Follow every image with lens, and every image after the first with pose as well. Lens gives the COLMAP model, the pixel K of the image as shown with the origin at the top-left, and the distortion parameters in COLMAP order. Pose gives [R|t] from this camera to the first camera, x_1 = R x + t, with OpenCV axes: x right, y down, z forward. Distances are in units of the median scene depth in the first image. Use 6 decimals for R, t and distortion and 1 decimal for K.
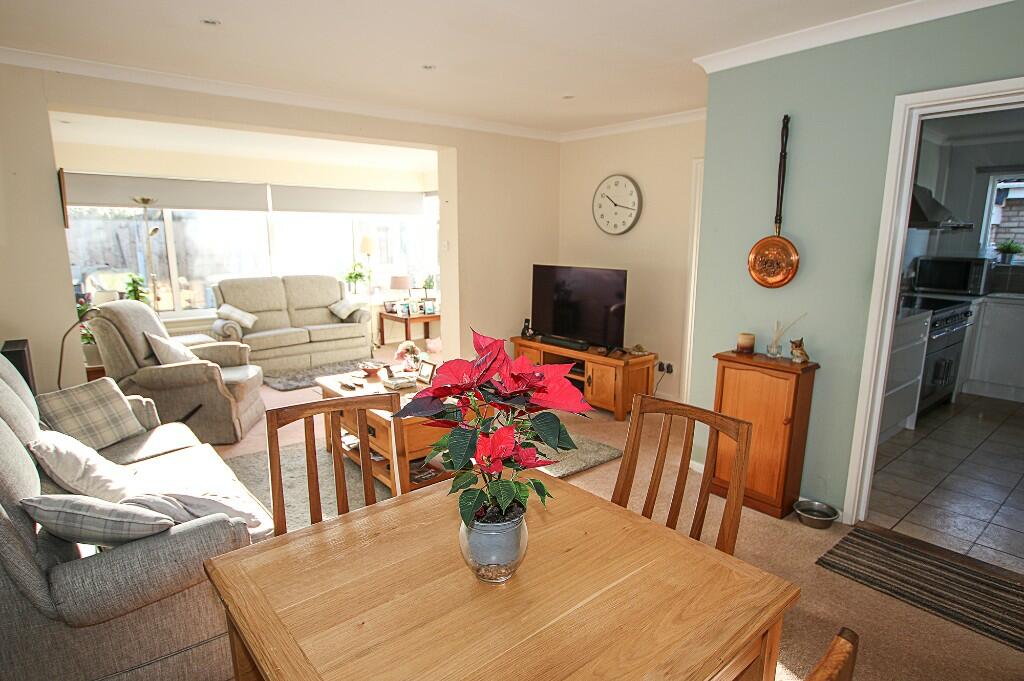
lens RADIAL K [[569.7, 0, 484.4], [0, 569.7, 350.2], [0, 0, 1]] dist [-0.002224, -0.000223]
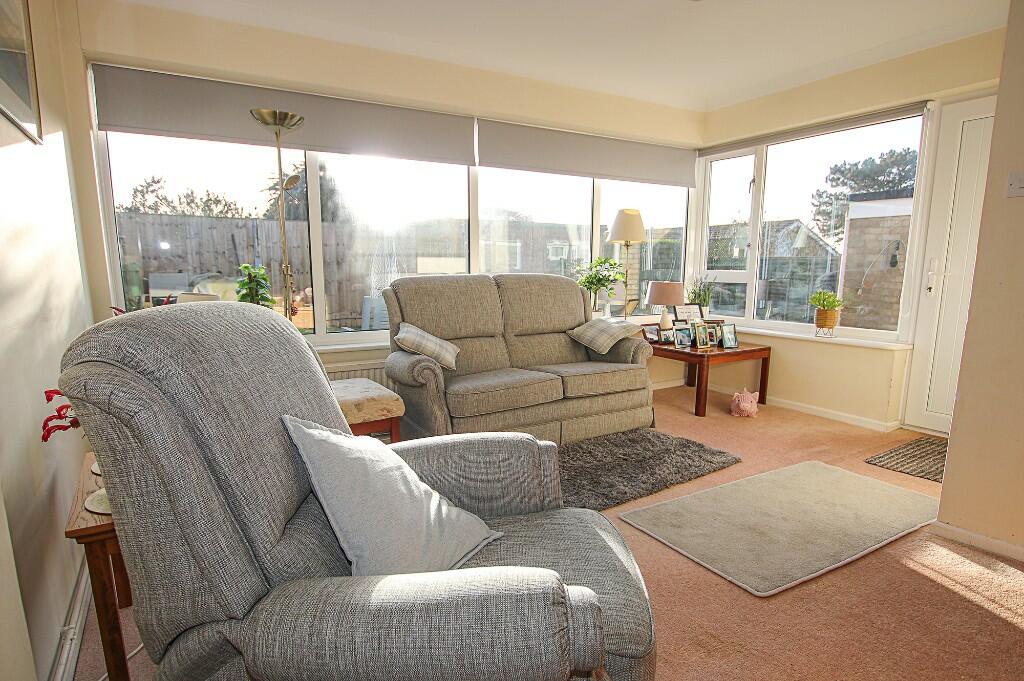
lens RADIAL K [[575.4, 0, 511.7], [0, 575.4, 368.3], [0, 0, 1]] dist [-0.059203, -0.000580]
pose [[0.992956, 0.026473, -0.115492, -0.274457], [-0.028010, 0.999539, -0.011708, -0.032448], [0.115129, 0.014860, 0.993239, 0.444602]]
